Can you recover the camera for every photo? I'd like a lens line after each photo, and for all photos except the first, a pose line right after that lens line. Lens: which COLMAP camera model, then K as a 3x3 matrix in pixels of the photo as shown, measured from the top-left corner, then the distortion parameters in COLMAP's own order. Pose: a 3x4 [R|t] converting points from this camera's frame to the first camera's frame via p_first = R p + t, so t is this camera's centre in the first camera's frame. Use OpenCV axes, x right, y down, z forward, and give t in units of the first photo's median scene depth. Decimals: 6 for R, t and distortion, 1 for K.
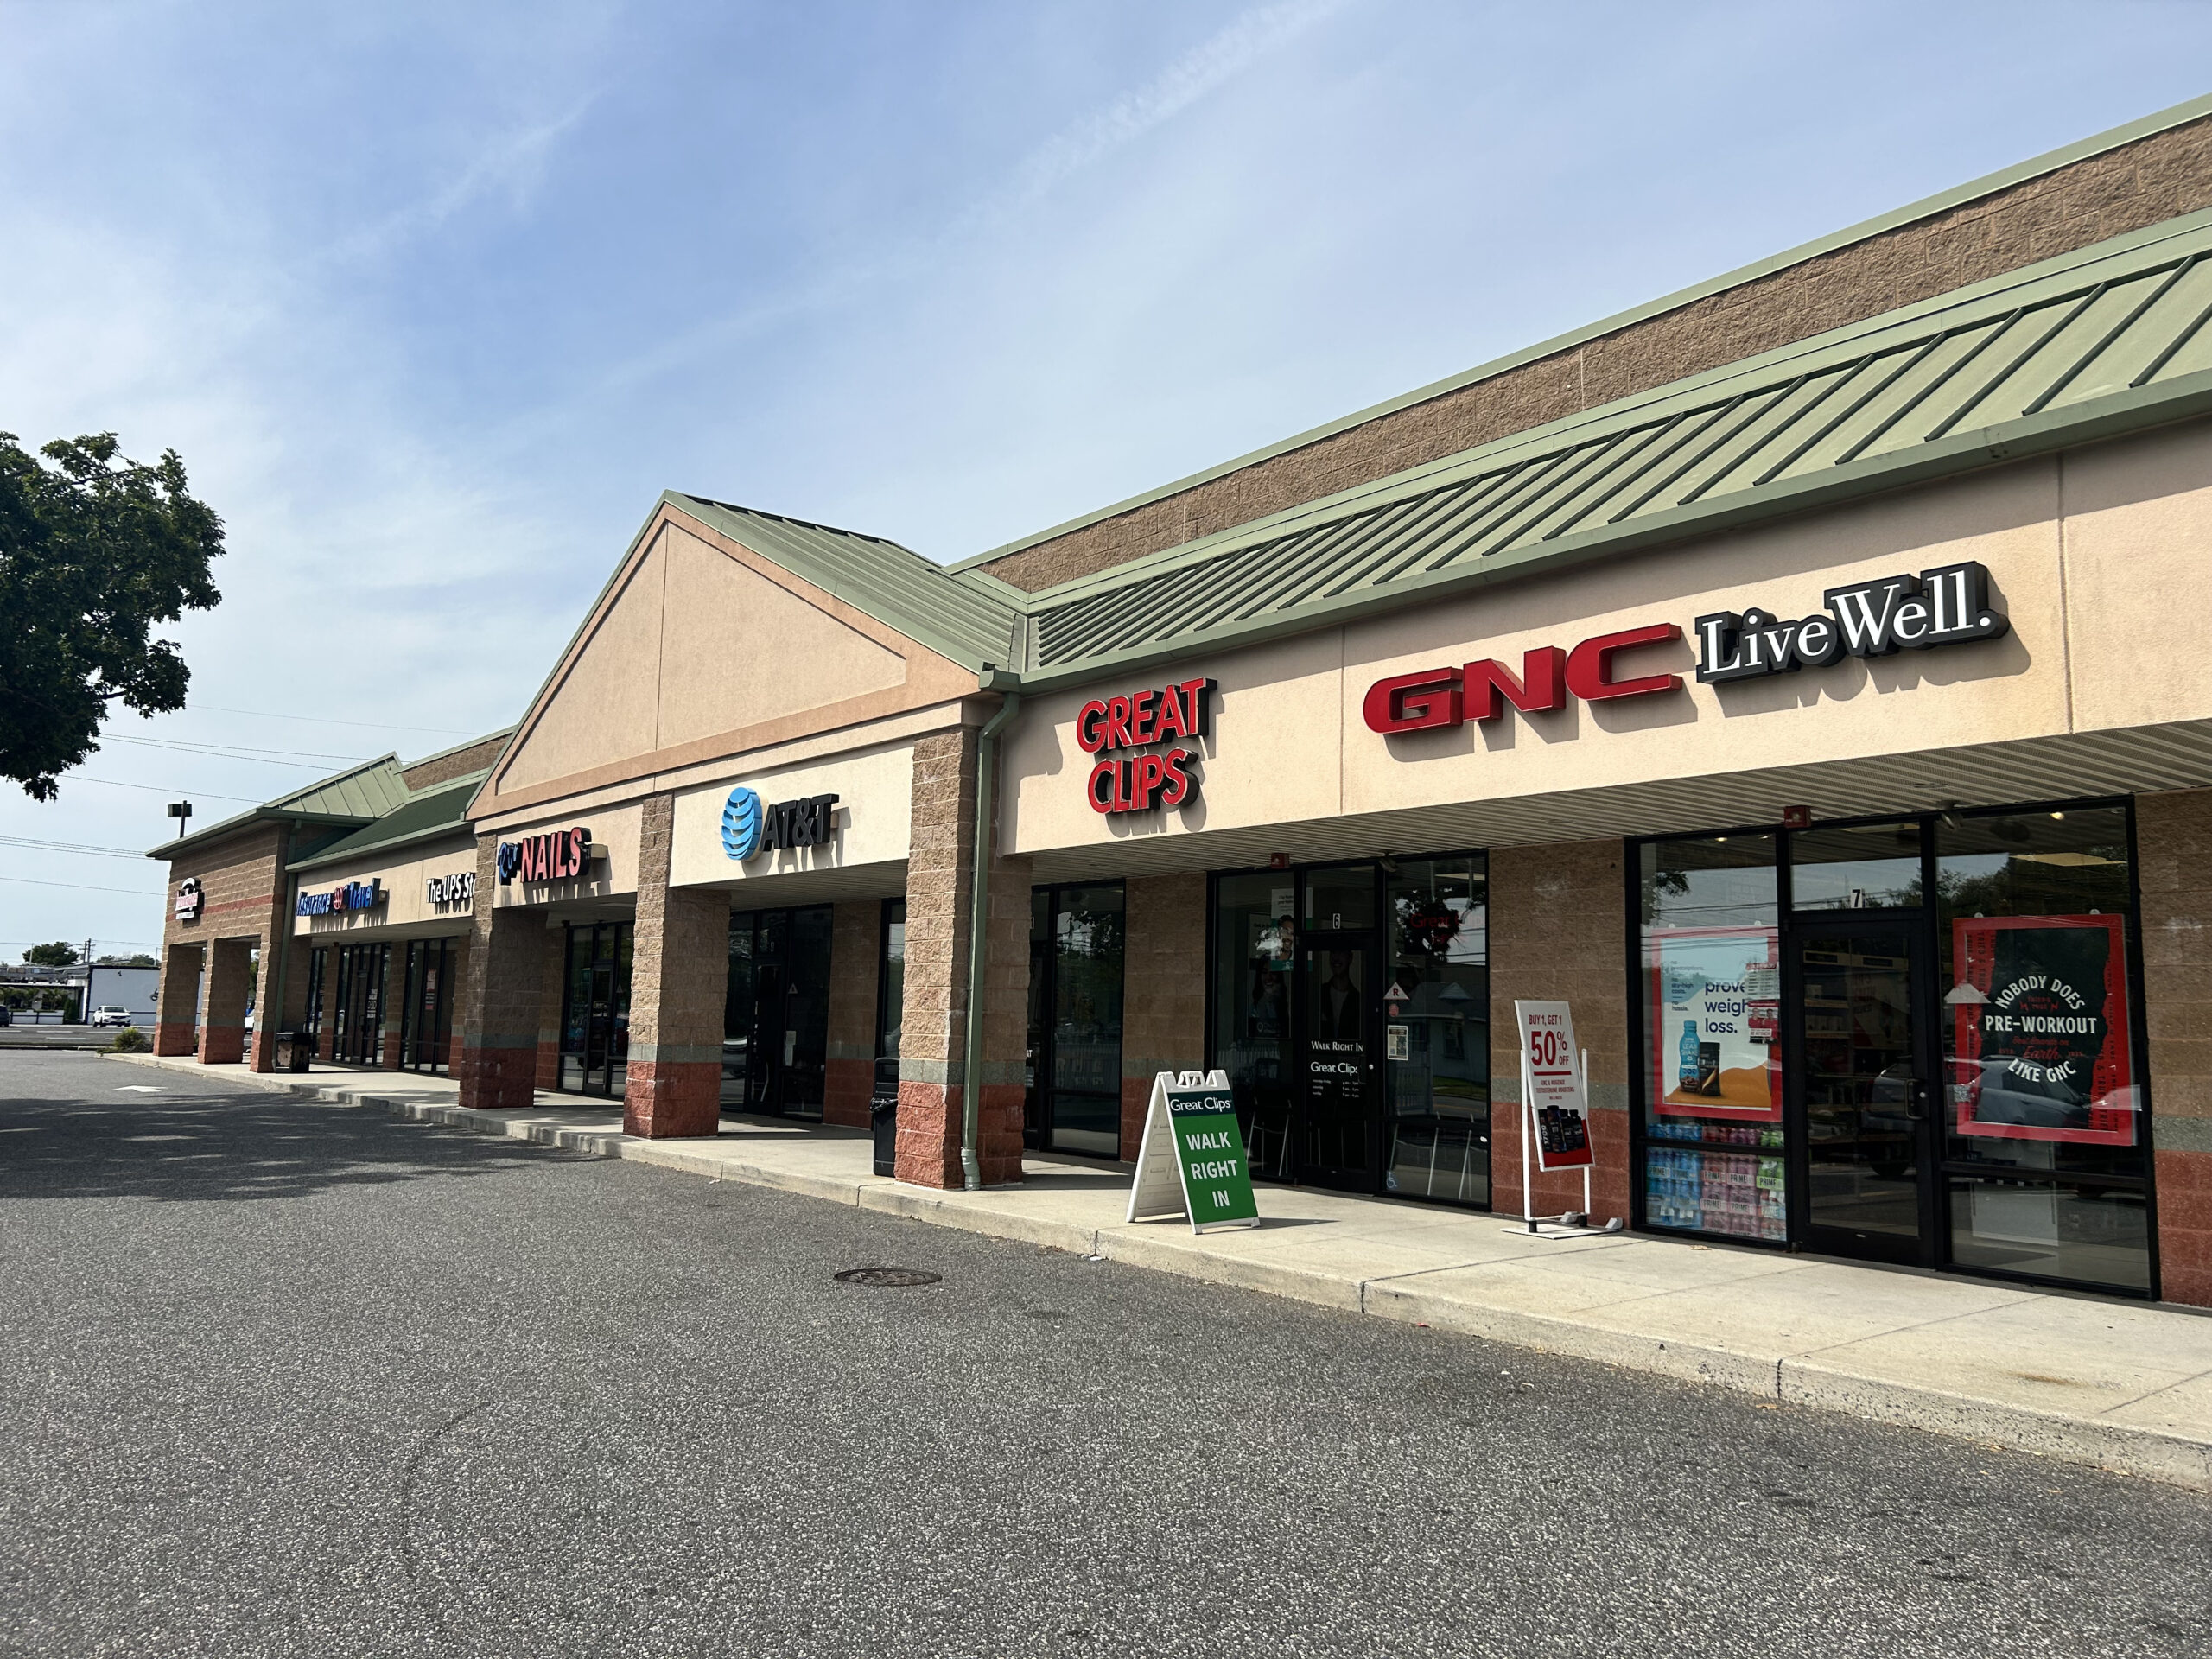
lens RADIAL K [[1596.1, 0, 1107.9], [0, 1596.1, 803.9], [0, 0, 1]] dist [0.002143, -0.004489]
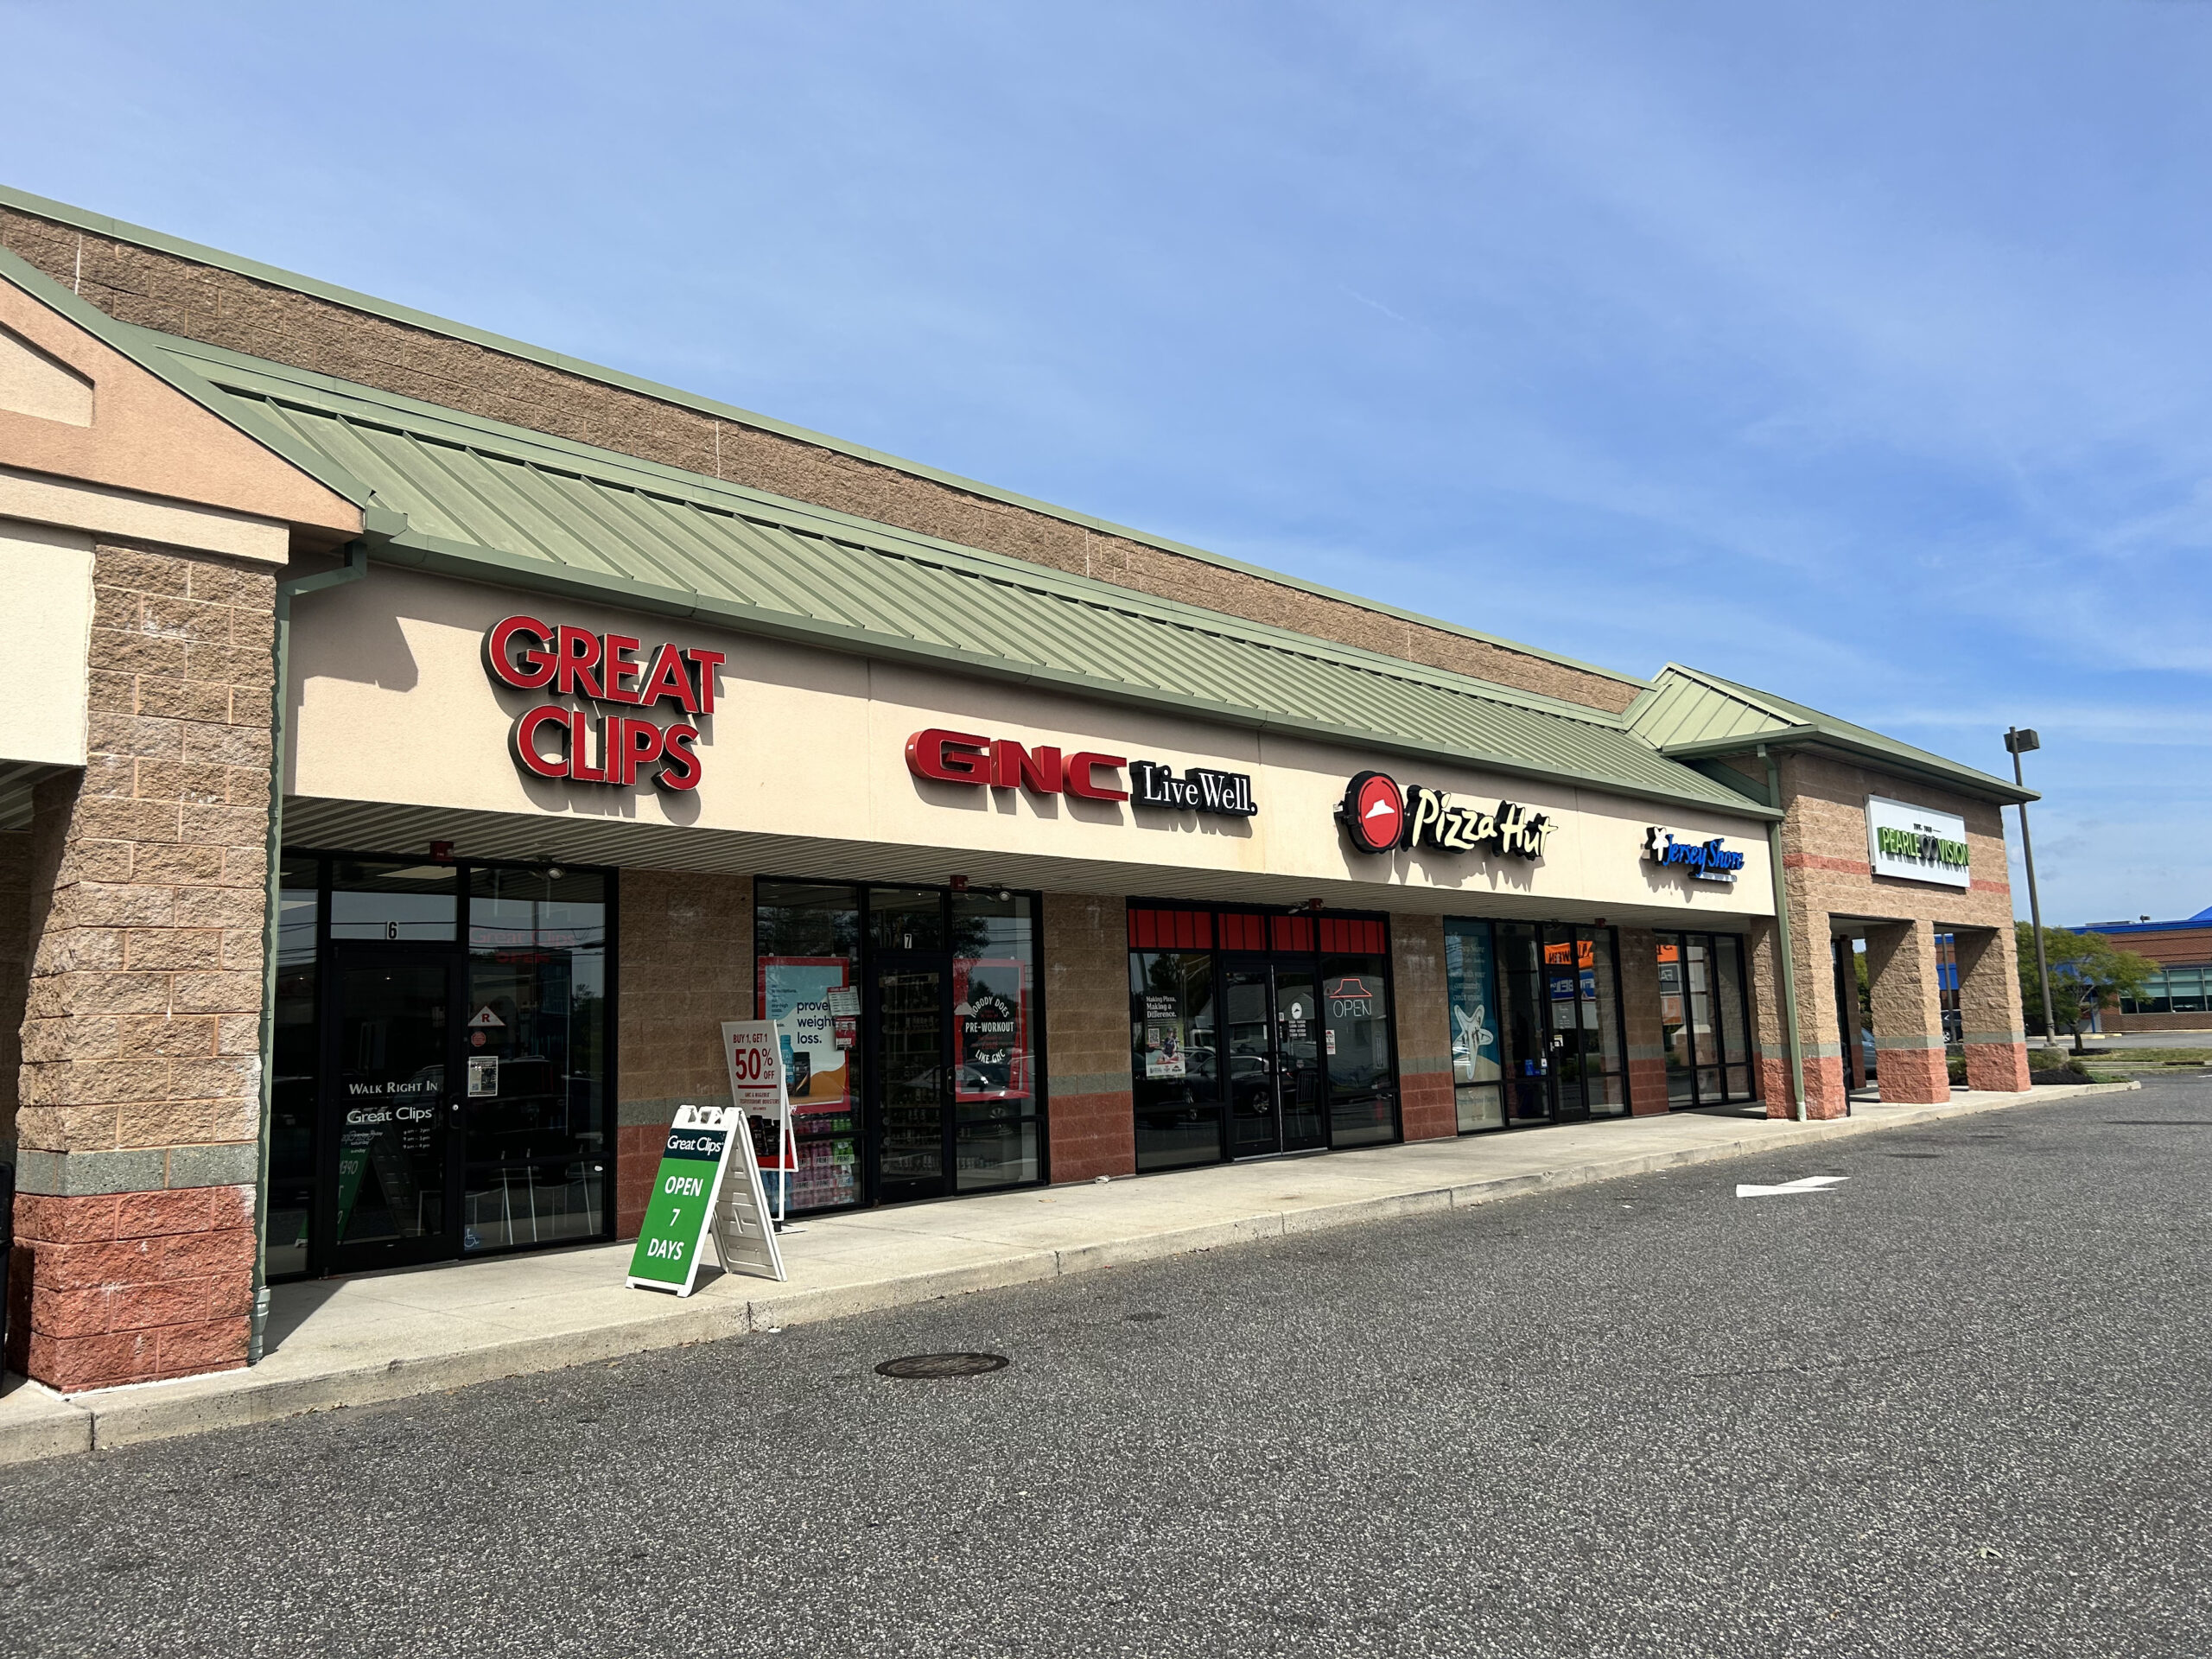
lens RADIAL K [[1654.1, 0, 1106.0], [0, 1654.1, 829.5], [0, 0, 1]] dist [0.000813, -0.004306]
pose [[-0.167566, 0.107911, 0.979937, -0.882600], [-0.093830, 0.987733, -0.124814, 0.113133], [-0.981386, -0.112862, -0.155385, 0.950886]]
